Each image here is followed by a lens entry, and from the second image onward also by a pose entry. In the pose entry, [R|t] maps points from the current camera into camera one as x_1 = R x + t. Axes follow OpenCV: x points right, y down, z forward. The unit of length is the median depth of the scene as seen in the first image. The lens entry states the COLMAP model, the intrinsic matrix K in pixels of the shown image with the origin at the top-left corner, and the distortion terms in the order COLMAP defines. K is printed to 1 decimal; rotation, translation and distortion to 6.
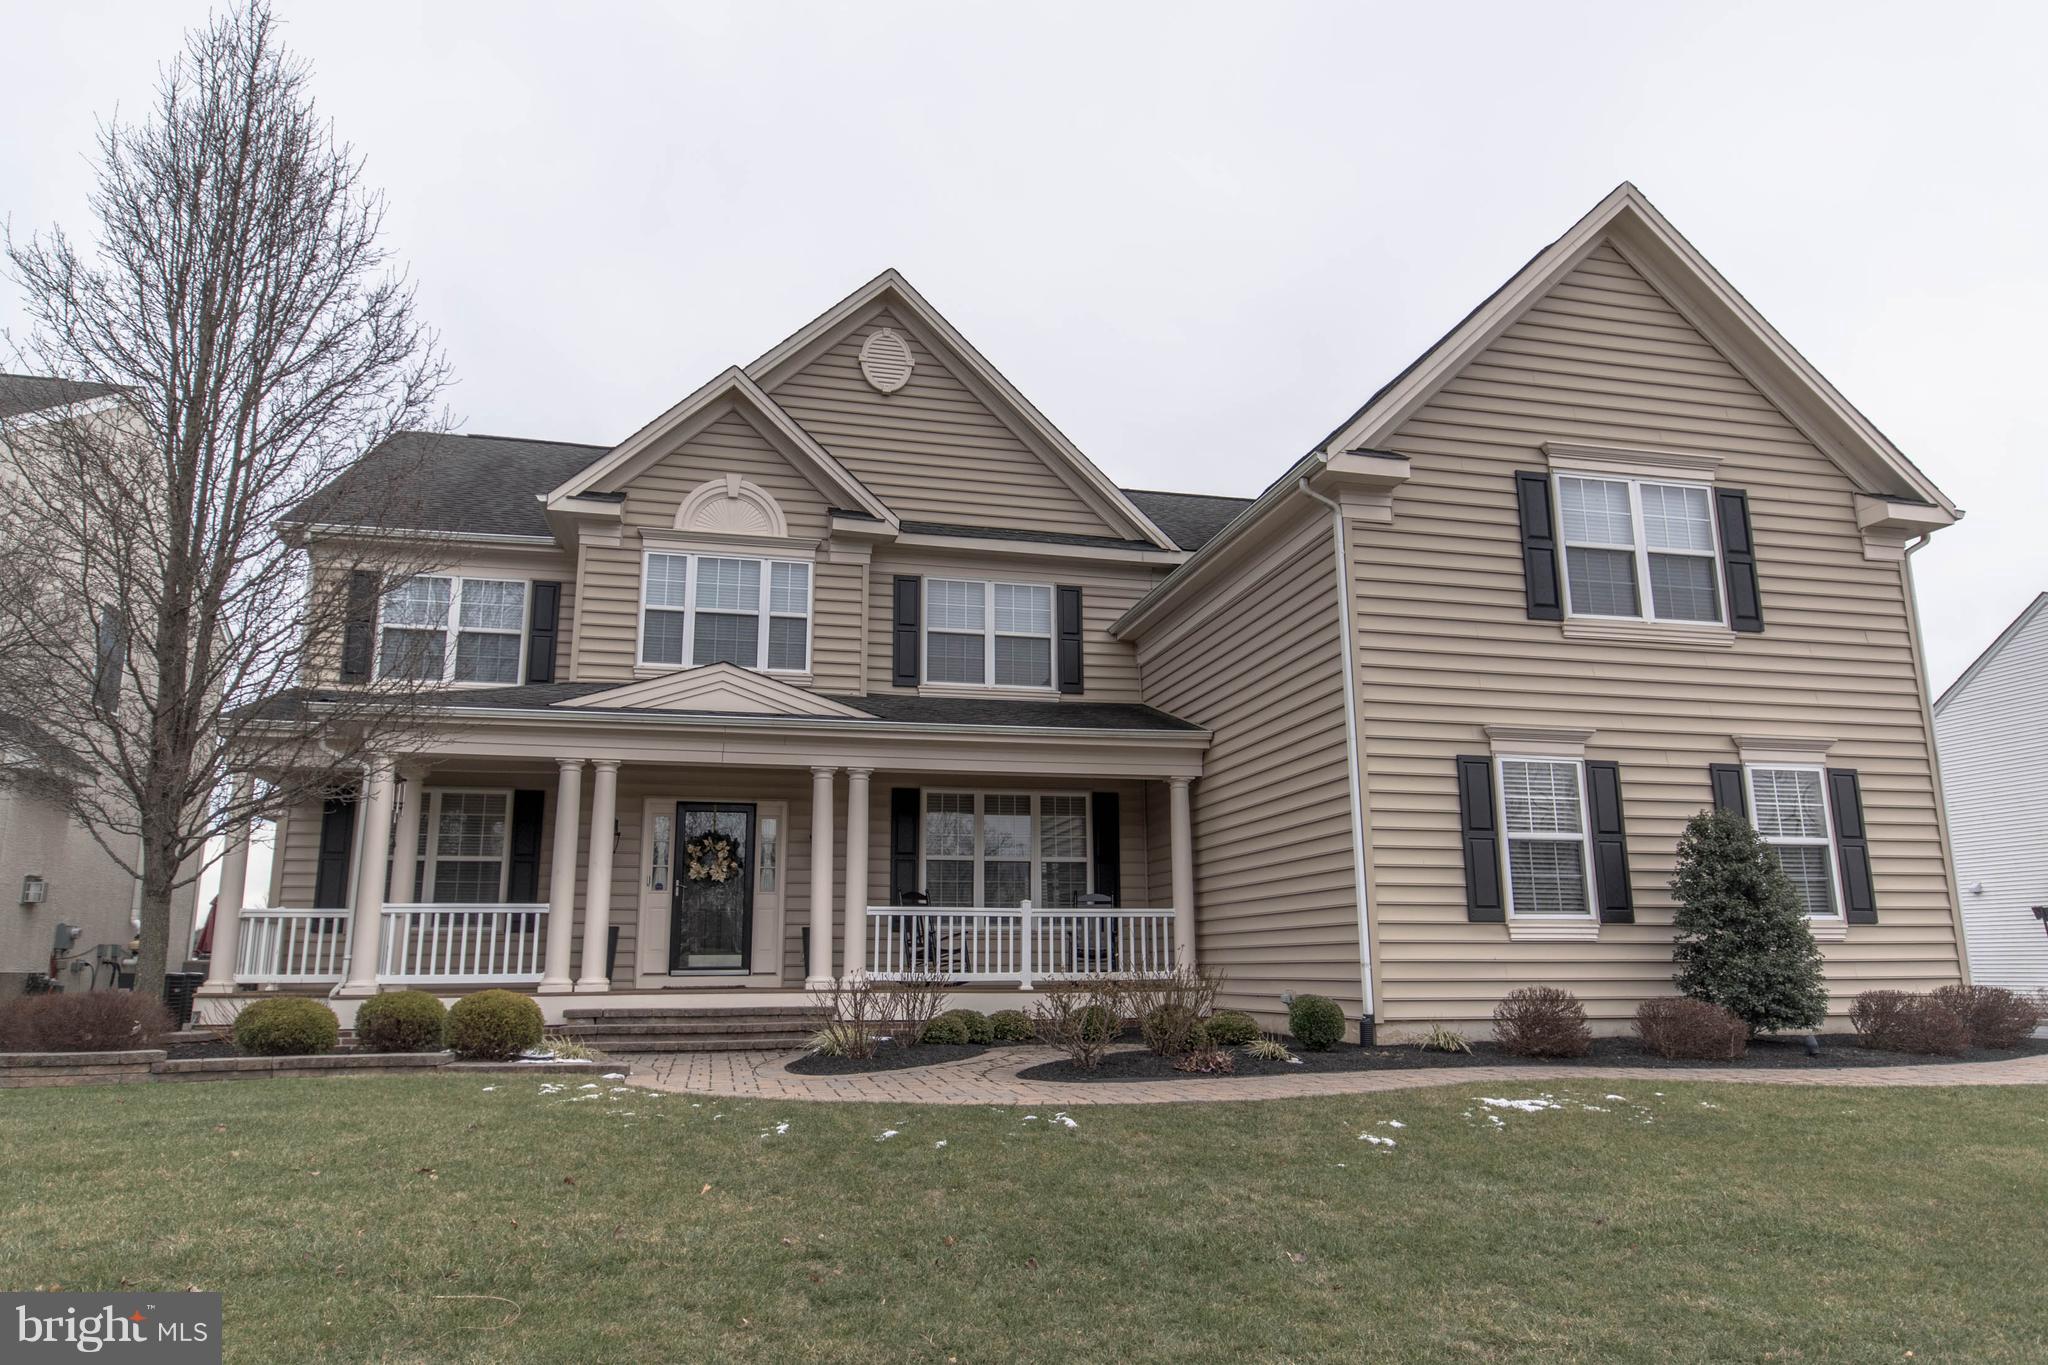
lens RADIAL K [[1197.2, 0, 1088.4], [0, 1197.2, 676.5], [0, 0, 1]] dist [0.021960, -0.003361]
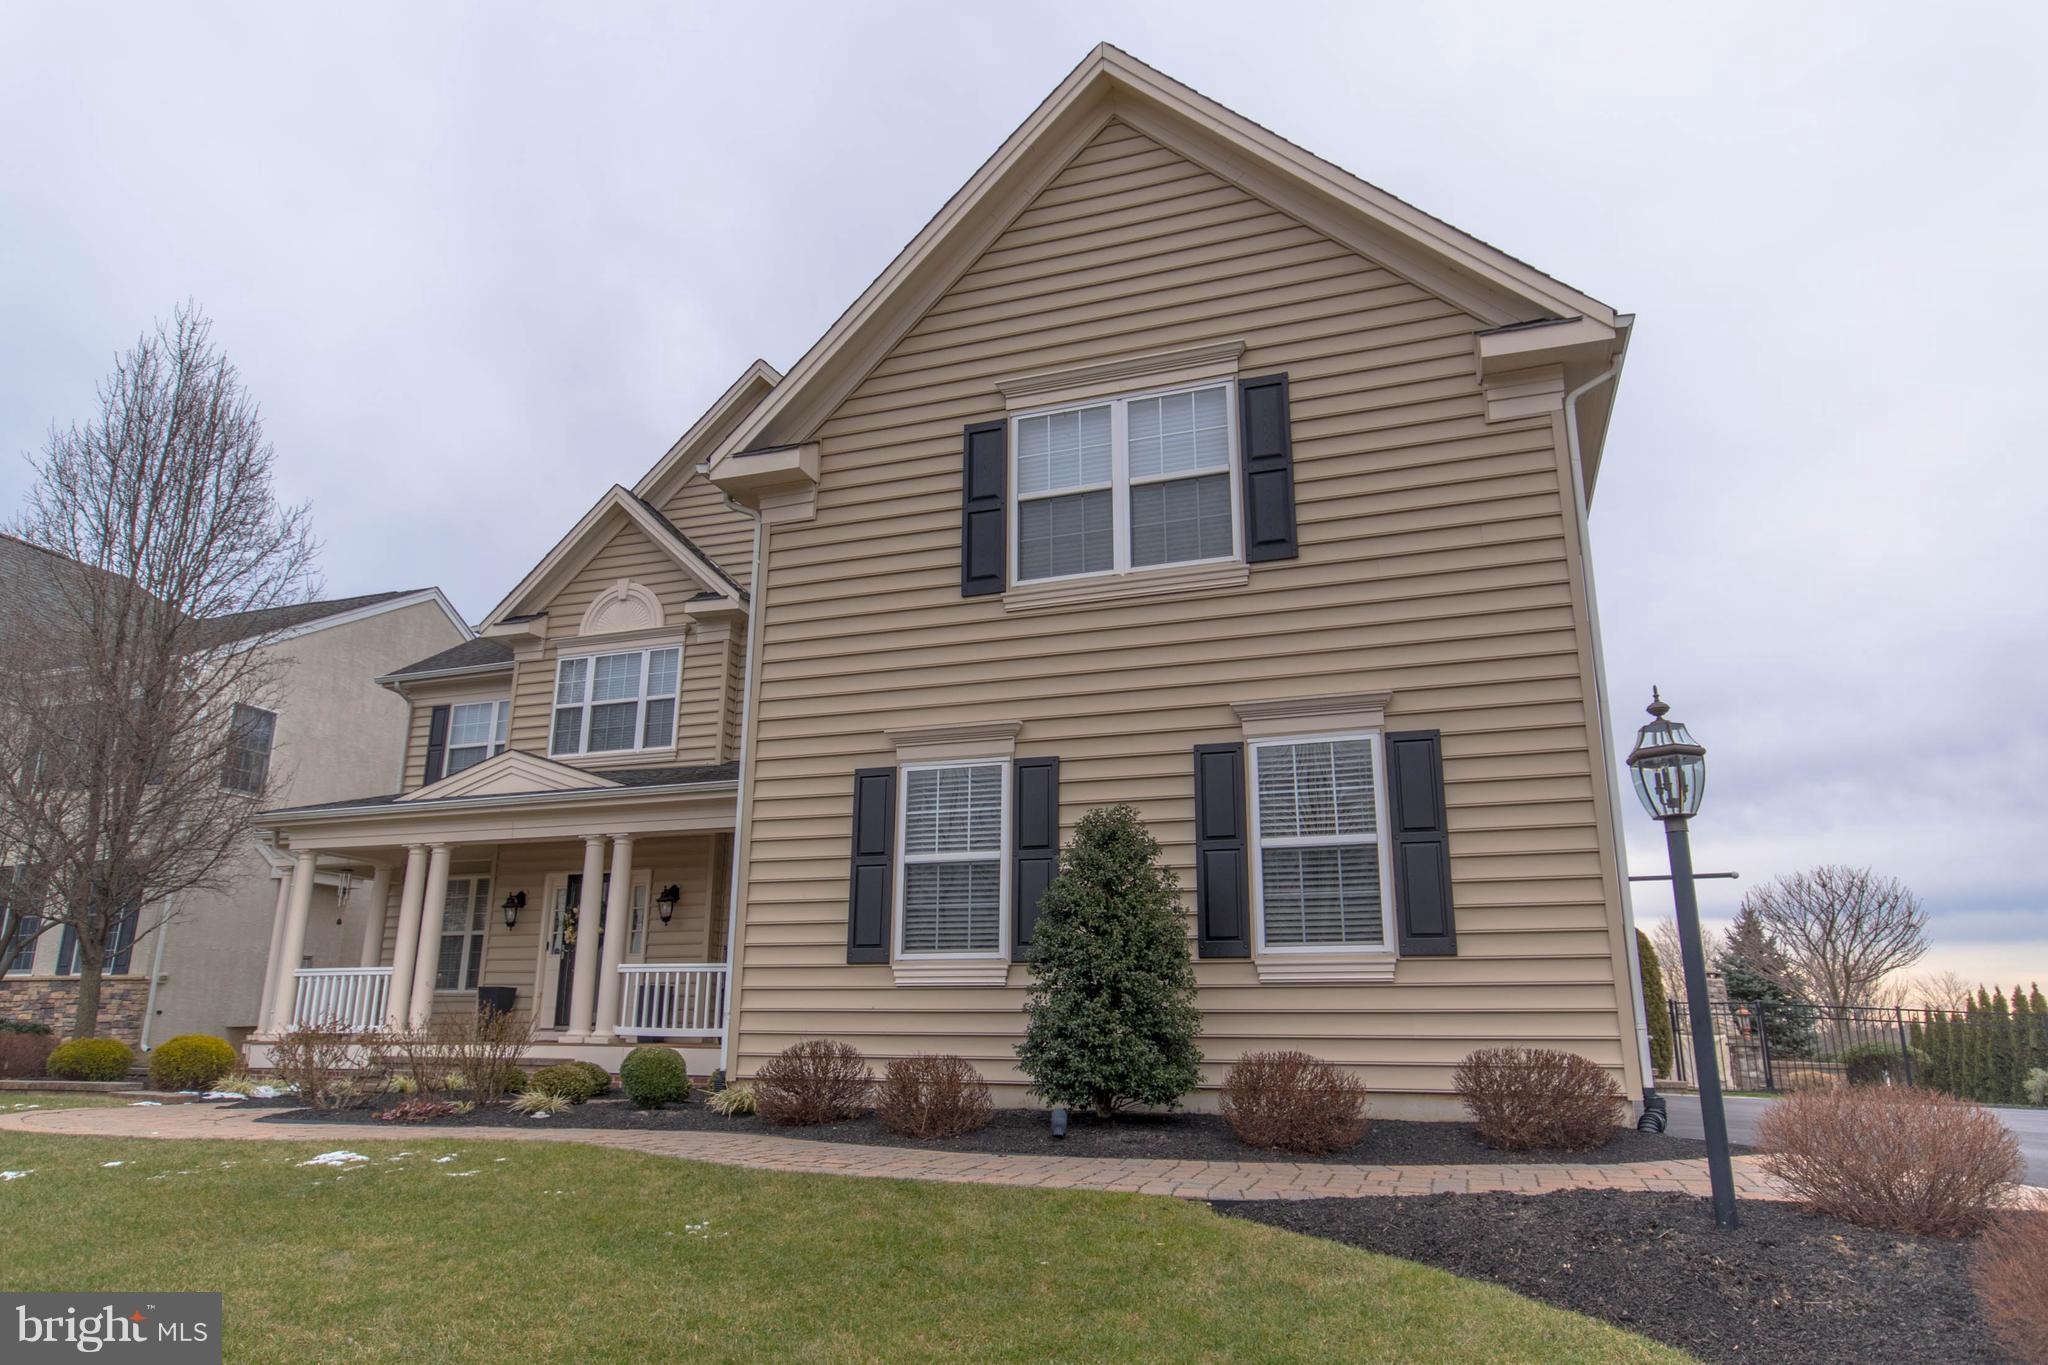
lens RADIAL K [[1197.2, 0, 1033.2], [0, 1197.2, 678.2], [0, 0, 1]] dist [0.021960, -0.003361]
pose [[0.856298, -0.137658, -0.497799, 0.769315], [0.112610, 0.990400, -0.080169, 0.075443], [0.504056, 0.012591, 0.863579, 0.289202]]
